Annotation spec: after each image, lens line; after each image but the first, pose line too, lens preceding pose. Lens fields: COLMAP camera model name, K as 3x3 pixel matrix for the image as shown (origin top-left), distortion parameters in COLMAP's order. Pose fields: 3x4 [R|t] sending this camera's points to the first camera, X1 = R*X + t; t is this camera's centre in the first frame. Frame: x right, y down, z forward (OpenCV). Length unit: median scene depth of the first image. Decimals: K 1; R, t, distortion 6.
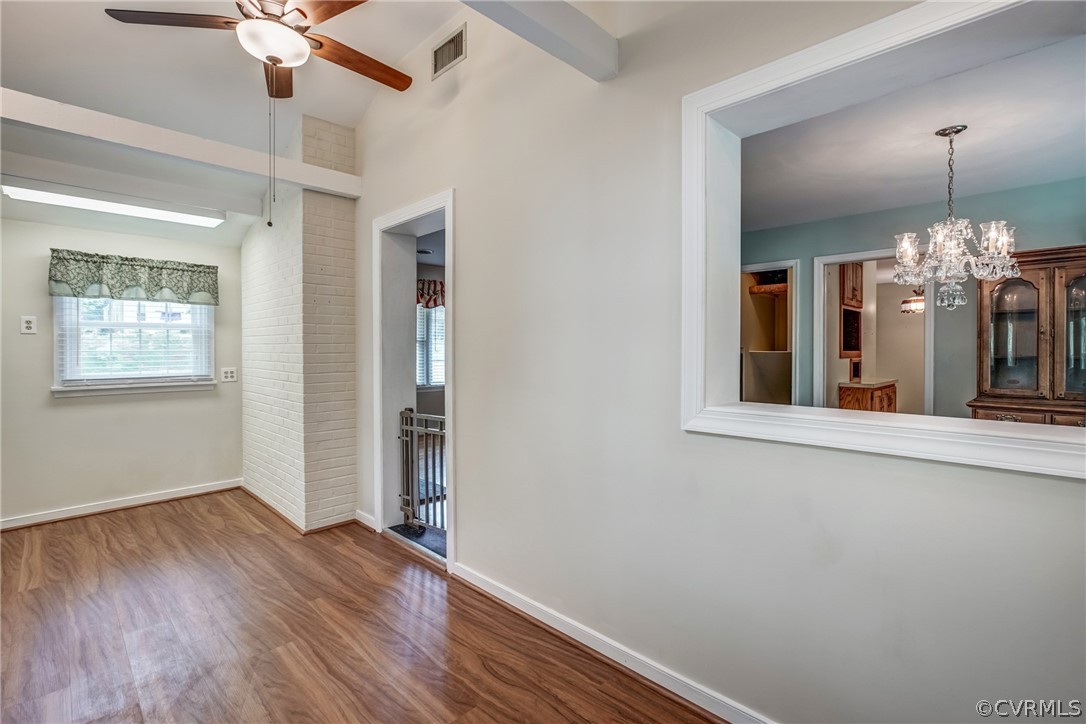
lens RADIAL K [[504.4, 0, 543.1], [0, 504.4, 353.7], [0, 0, 1]] dist [-0.024387, 0.008625]
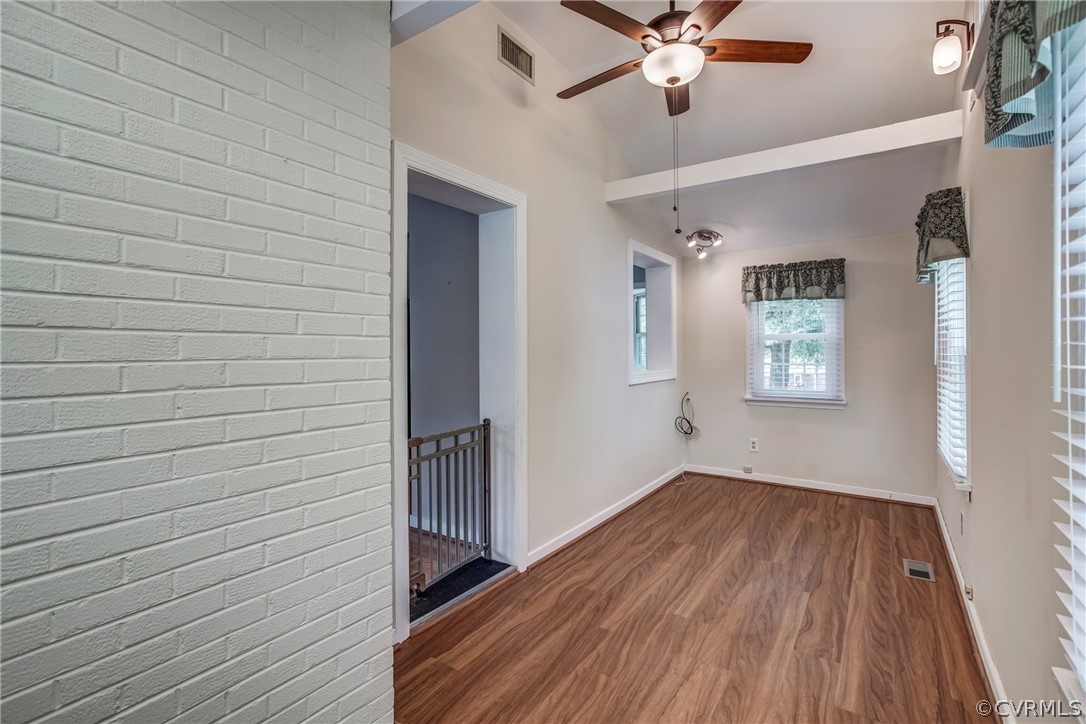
lens RADIAL K [[504.4, 0, 538.2], [0, 504.4, 352.7], [0, 0, 1]] dist [-0.024387, 0.008625]
pose [[-0.181975, 0.000732, 0.983303, -0.947159], [0.015102, 0.999884, 0.002051, -0.004110], [-0.983187, 0.015223, -0.181965, 0.916089]]
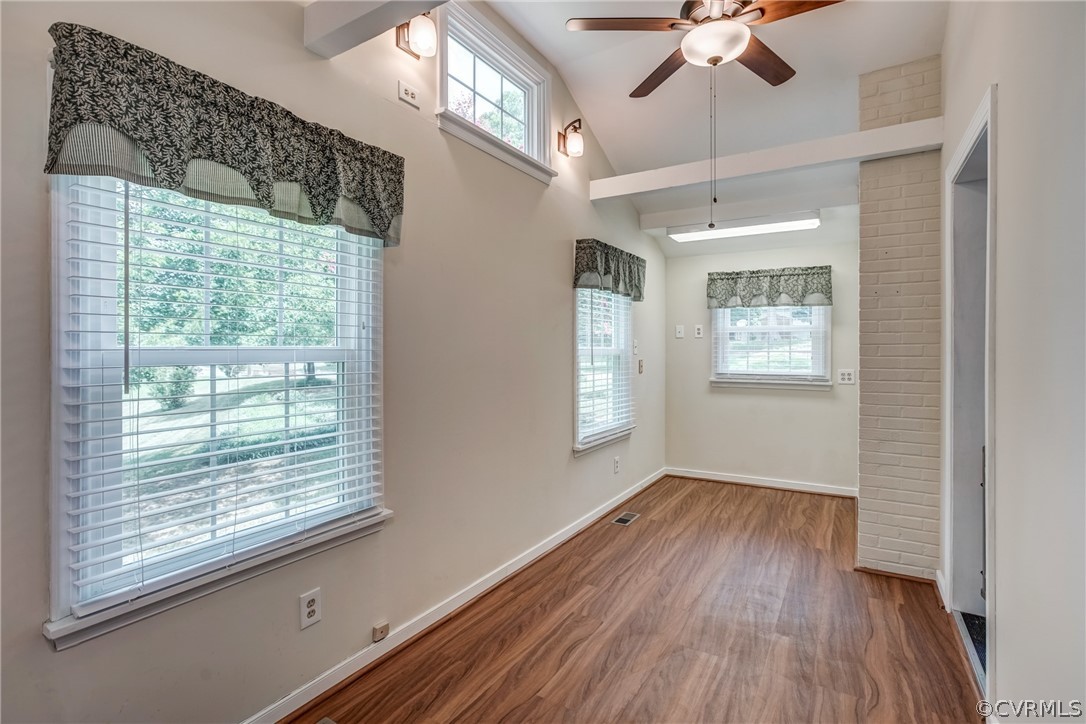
lens RADIAL K [[504.4, 0, 537.6], [0, 504.4, 348.1], [0, 0, 1]] dist [-0.024387, 0.008625]
pose [[0.220204, 0.002897, -0.975450, 0.218553], [-0.012042, 0.999927, 0.000252, -0.007304], [0.975380, 0.011691, 0.220223, 0.272818]]
